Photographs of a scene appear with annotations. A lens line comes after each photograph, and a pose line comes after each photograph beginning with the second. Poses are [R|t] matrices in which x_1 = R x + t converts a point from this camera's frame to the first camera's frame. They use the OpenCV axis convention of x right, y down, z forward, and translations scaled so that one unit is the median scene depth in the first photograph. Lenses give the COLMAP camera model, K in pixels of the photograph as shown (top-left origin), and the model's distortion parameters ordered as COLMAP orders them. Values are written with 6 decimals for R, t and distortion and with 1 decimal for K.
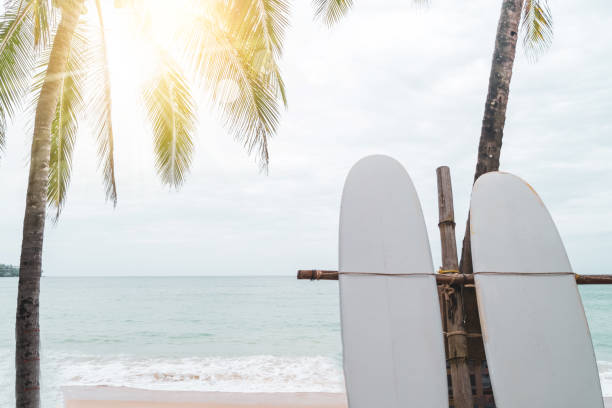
lens RADIAL K [[477.8, 0, 306.0], [0, 477.8, 204.0], [0, 0, 1]] dist [0.006318, 0.001856]
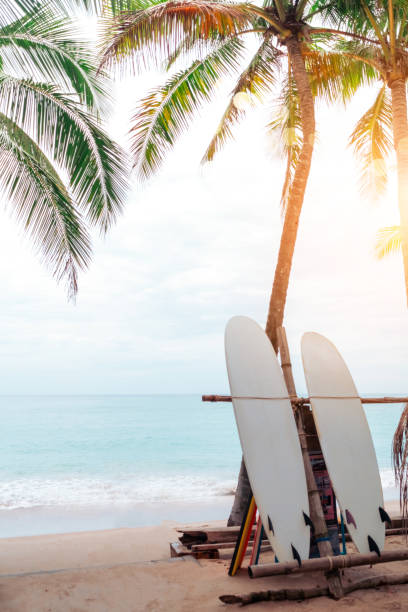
lens RADIAL K [[494.6, 0, 204.0], [0, 494.6, 306.0], [0, 0, 1]] dist [-0.002184, -0.004246]
pose [[0.927272, 0.067846, 0.368190, -0.331251], [-0.056077, 0.997518, -0.042585, -0.039664], [-0.370166, 0.018841, 0.928775, -0.235889]]
